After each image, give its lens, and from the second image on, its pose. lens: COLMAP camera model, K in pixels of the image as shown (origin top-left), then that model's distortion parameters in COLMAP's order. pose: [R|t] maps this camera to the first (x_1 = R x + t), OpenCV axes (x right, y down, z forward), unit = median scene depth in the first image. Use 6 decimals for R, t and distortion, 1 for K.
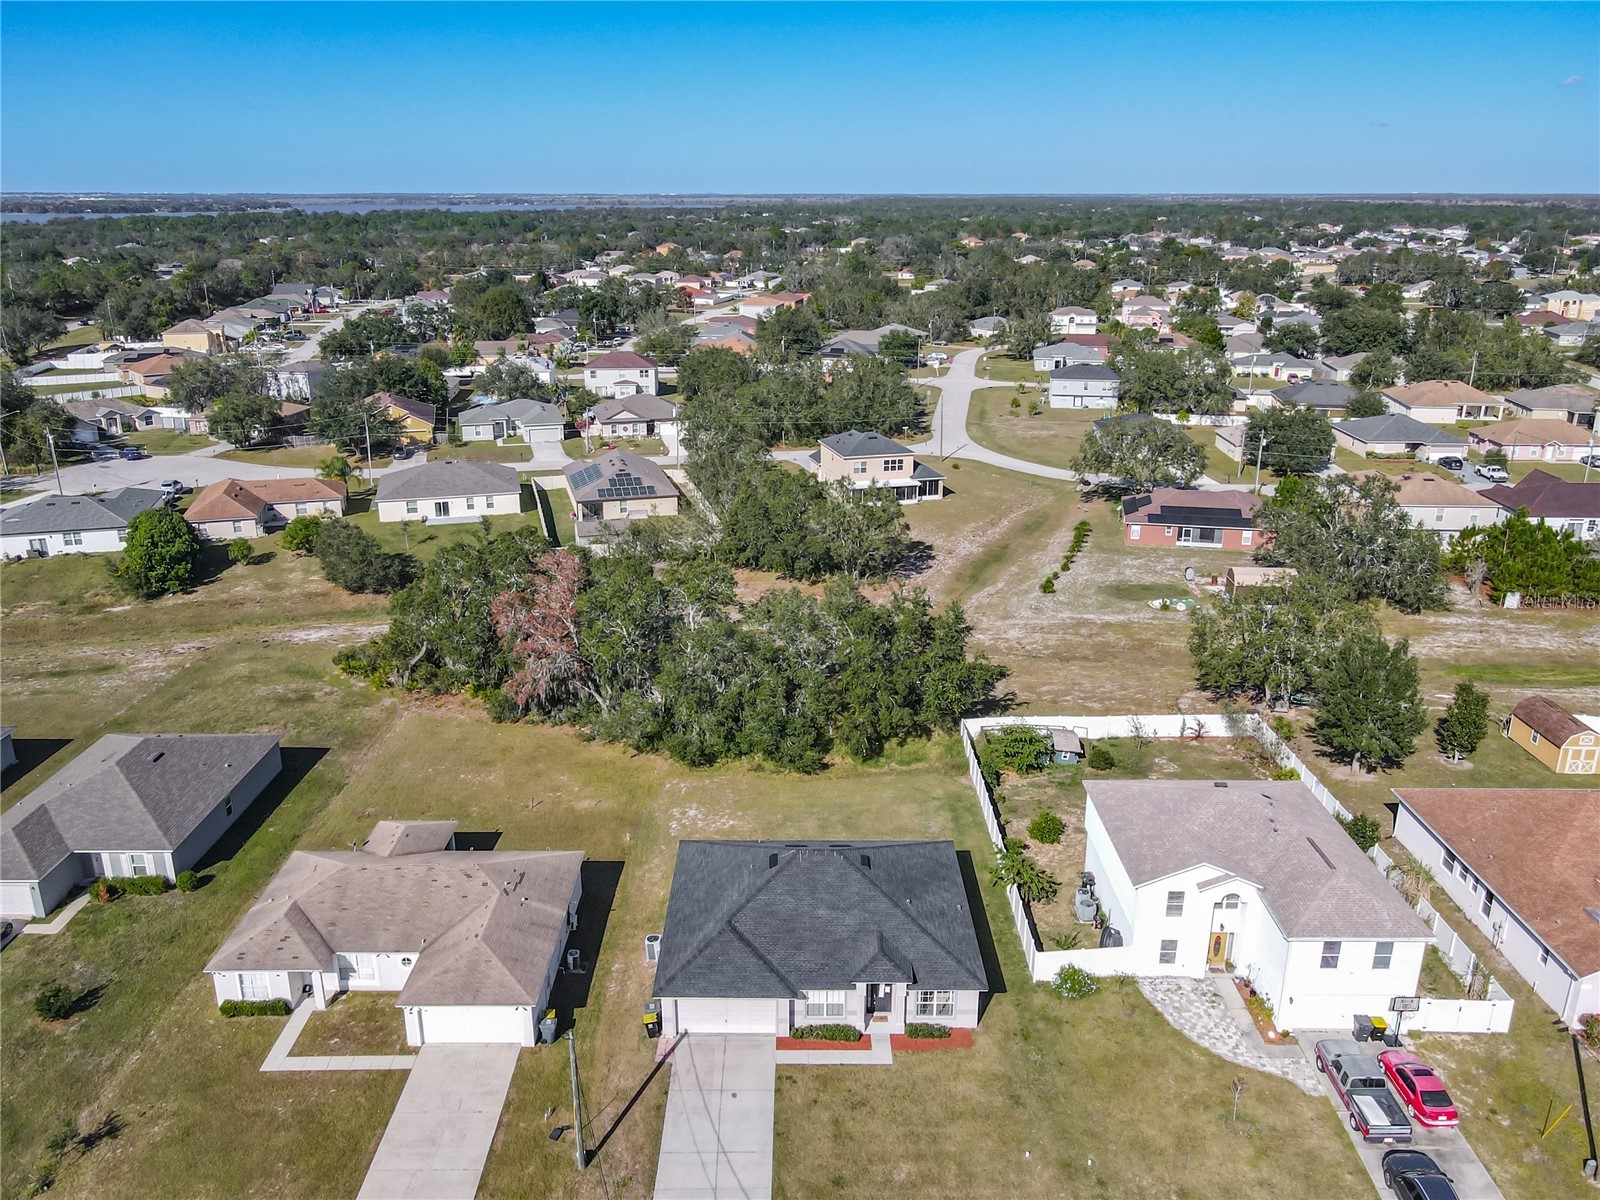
lens RADIAL K [[1189.4, 0, 800.0], [0, 1189.4, 600.0], [0, 0, 1]] dist [0.009385, 0.005400]
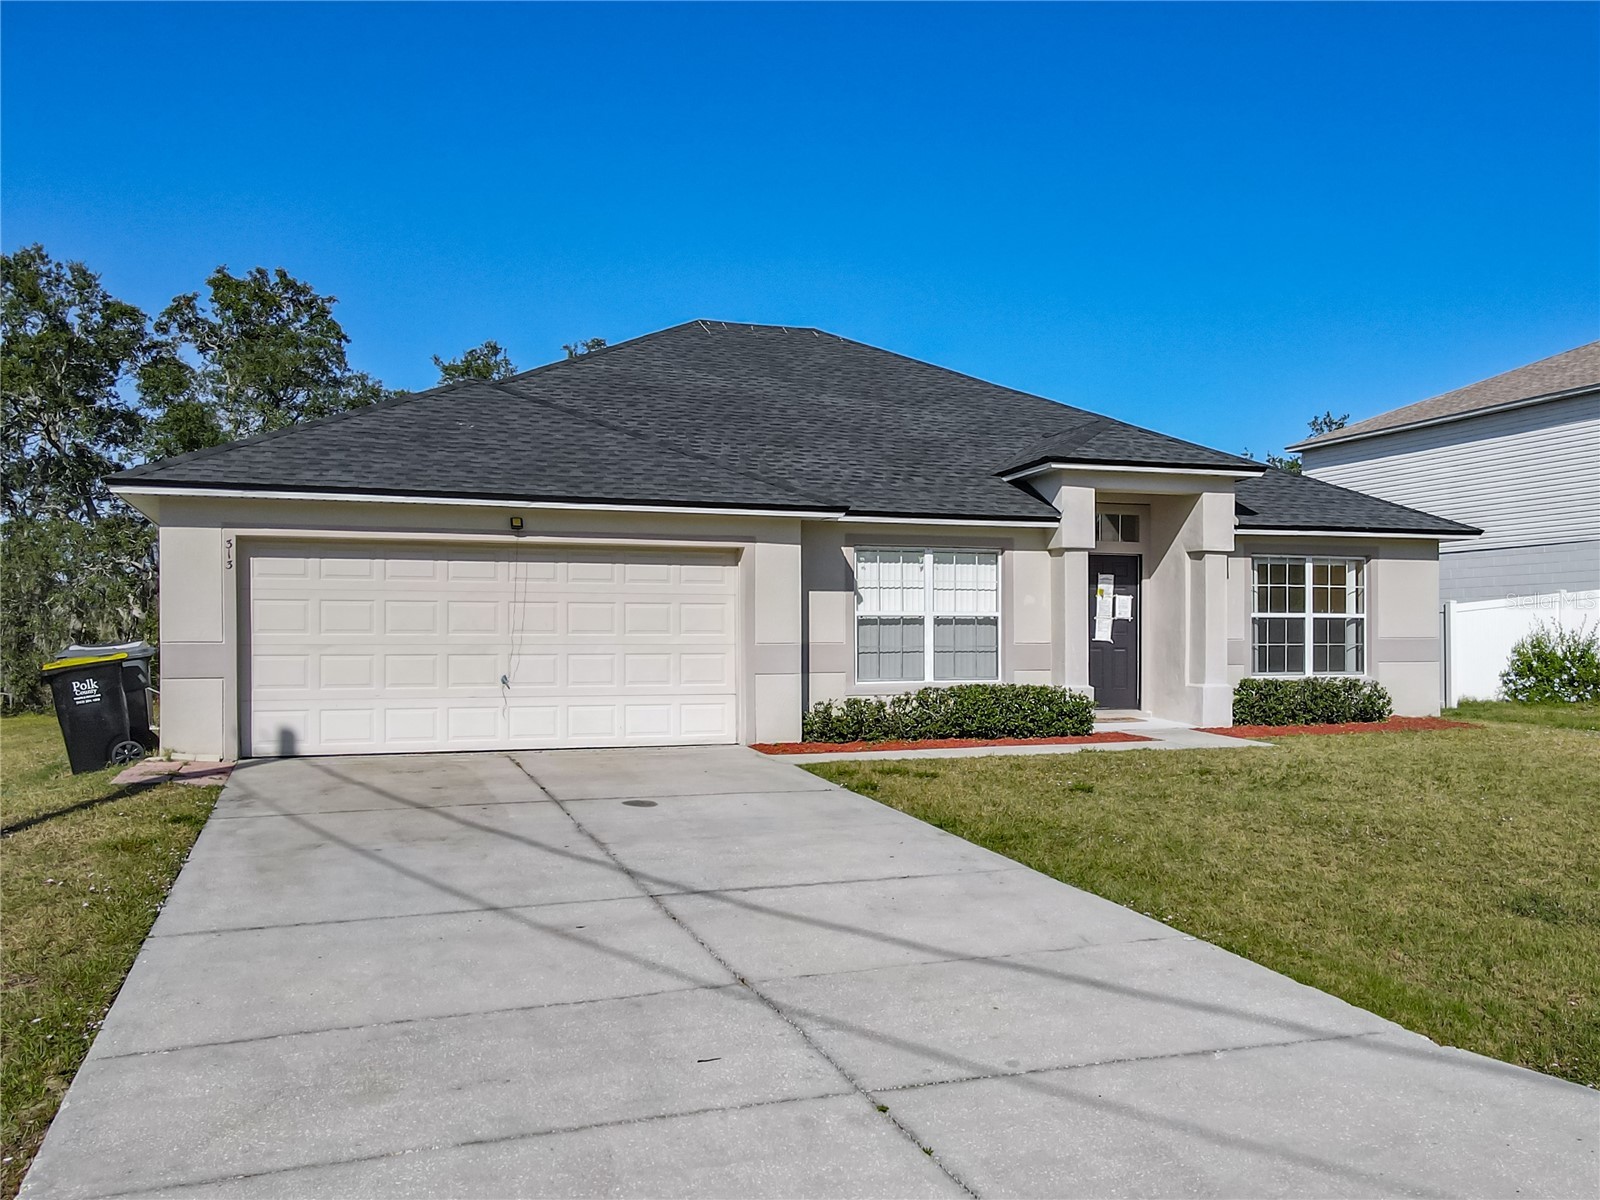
lens RADIAL K [[1479.5, 0, 960.0], [0, 1479.5, 602.8], [0, 0, 1]] dist [0.008596, 0.004011]
pose [[0.921426, 0.007018, 0.388490, -0.089638], [0.122687, 0.943432, -0.308034, 0.431228], [-0.368676, 0.331493, 0.868441, 0.741241]]
